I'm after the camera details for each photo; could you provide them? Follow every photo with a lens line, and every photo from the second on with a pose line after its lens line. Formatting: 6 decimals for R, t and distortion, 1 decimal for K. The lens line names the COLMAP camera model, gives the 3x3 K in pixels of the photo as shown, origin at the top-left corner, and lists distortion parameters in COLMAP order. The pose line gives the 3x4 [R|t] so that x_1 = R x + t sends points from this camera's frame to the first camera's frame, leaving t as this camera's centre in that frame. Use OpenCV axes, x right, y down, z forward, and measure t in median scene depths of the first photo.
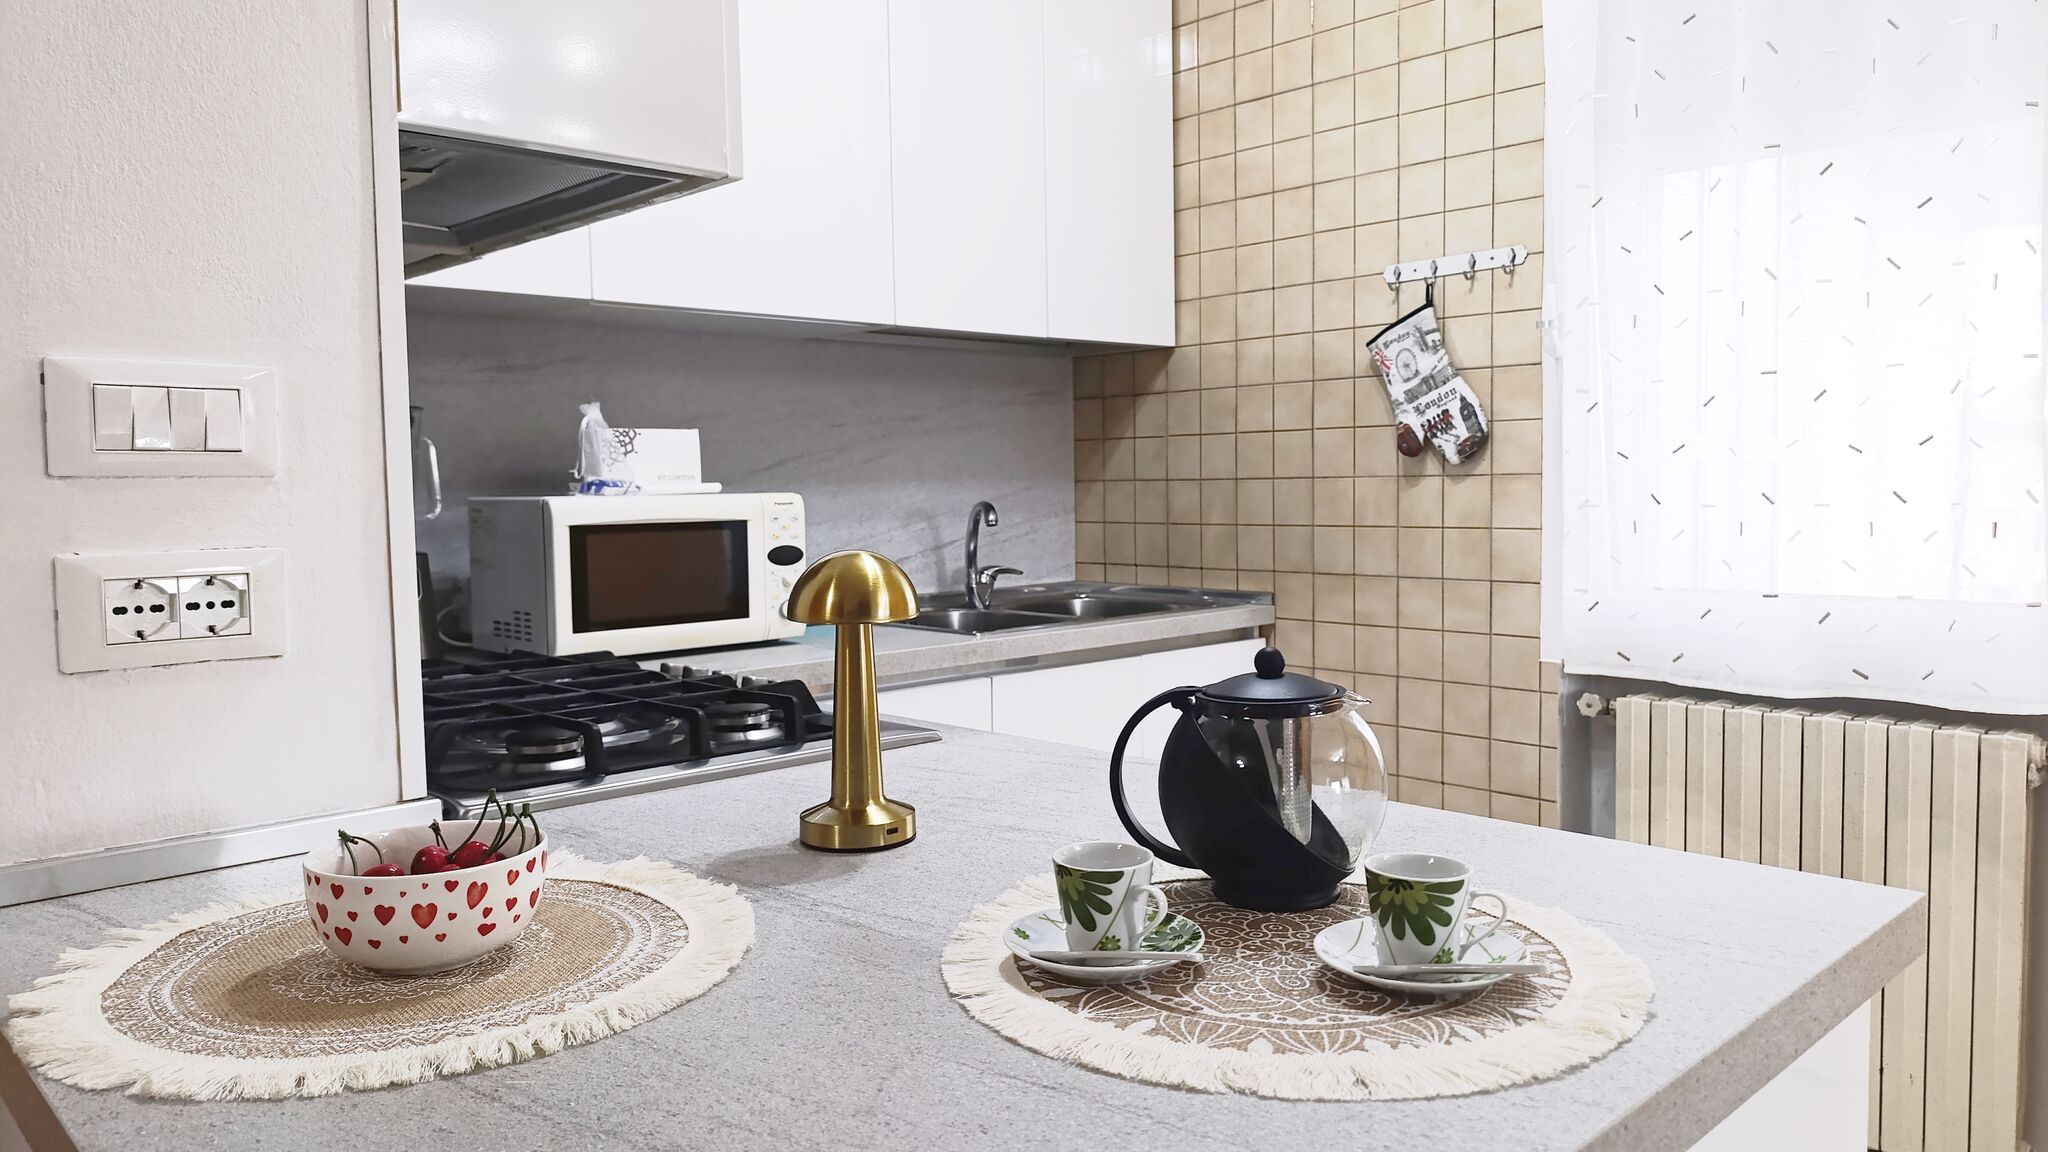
lens RADIAL K [[1418.3, 0, 1031.5], [0, 1418.3, 581.7], [0, 0, 1]] dist [0.058279, -0.063393]
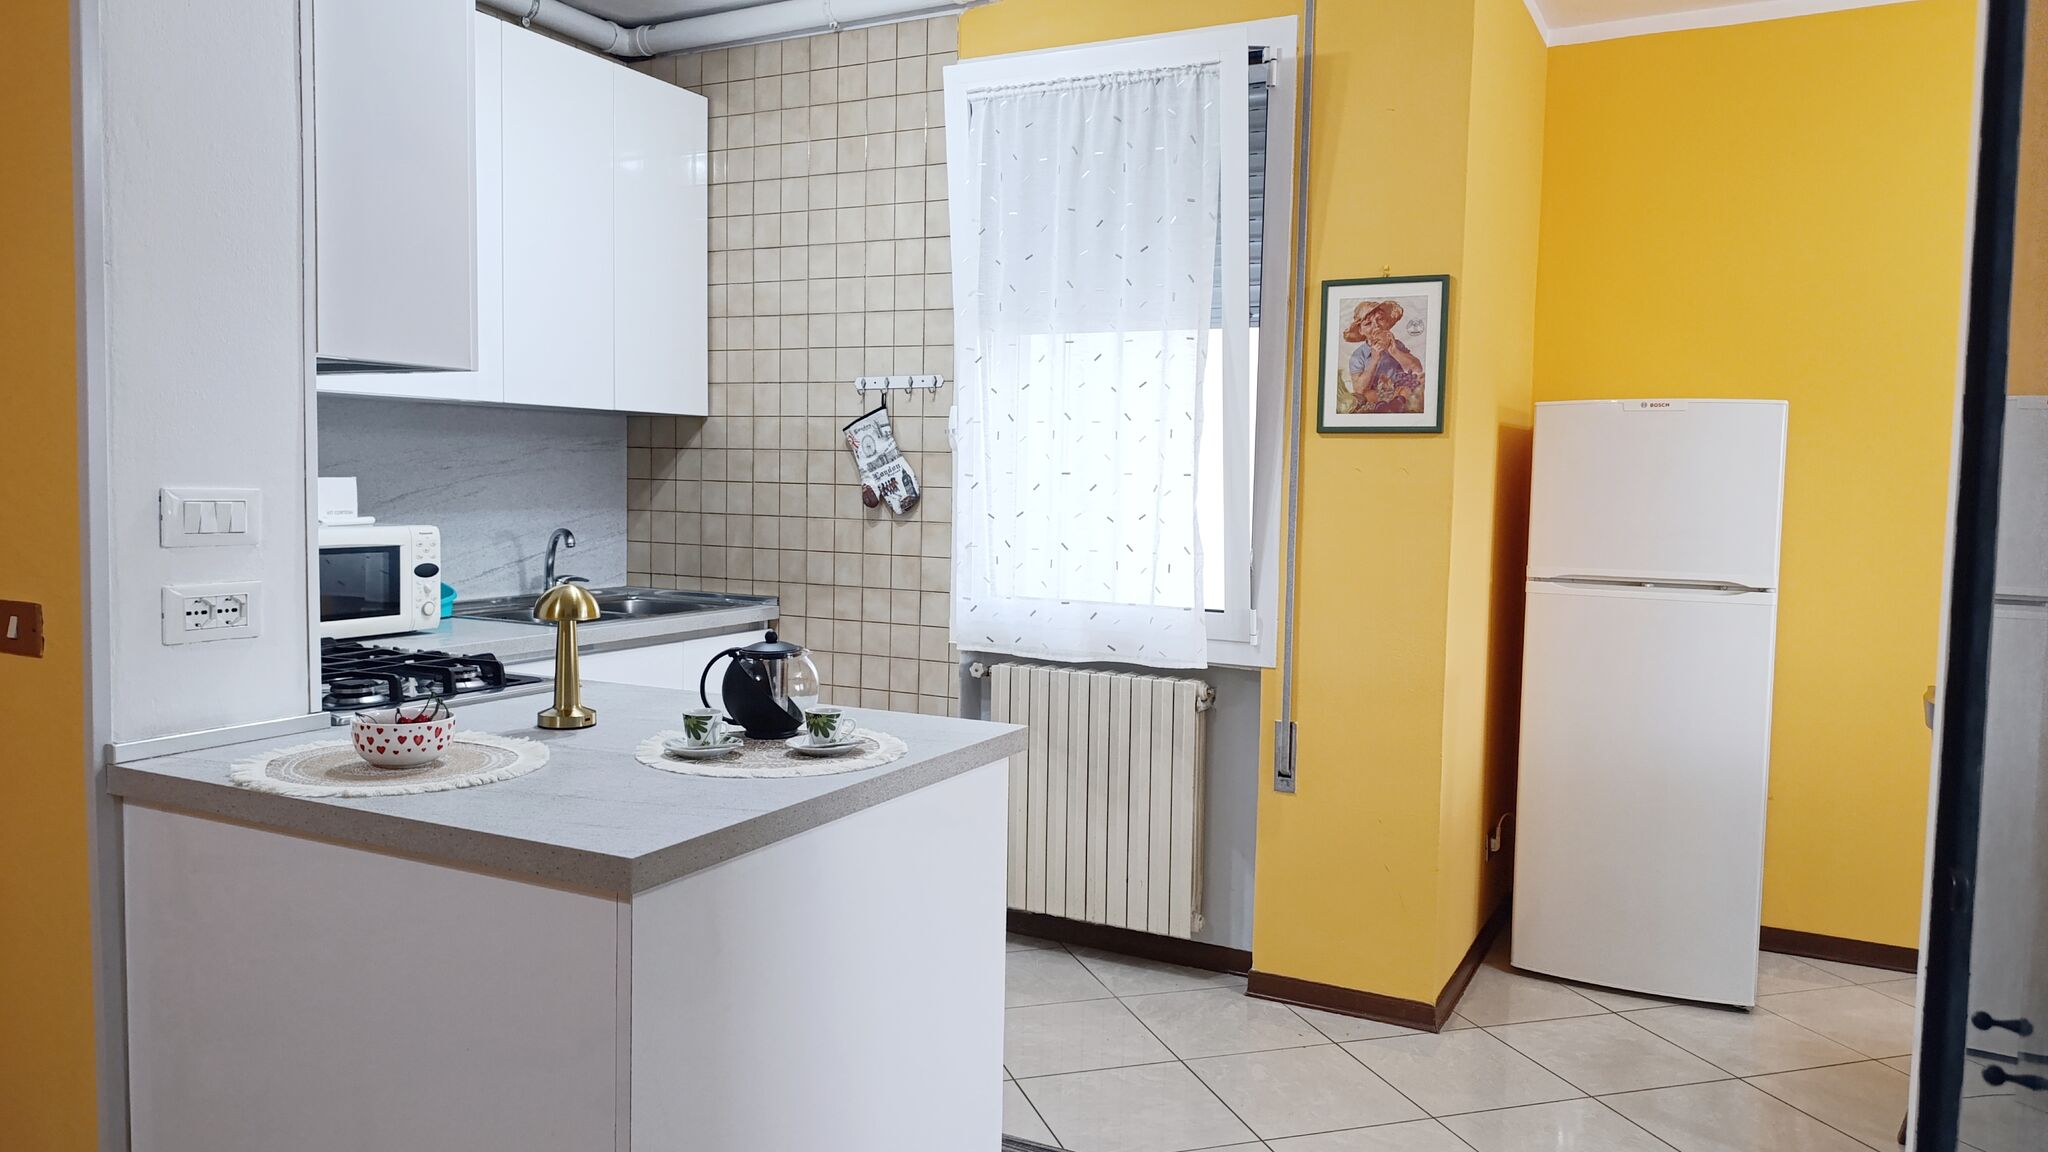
lens RADIAL K [[1418.3, 0, 1030.1], [0, 1418.3, 562.0], [0, 0, 1]] dist [0.058279, -0.063393]
pose [[0.942588, 0.013566, 0.333683, -0.086754], [-0.010269, 0.999880, -0.011641, -0.017412], [-0.333800, 0.007546, 0.942614, -0.549464]]
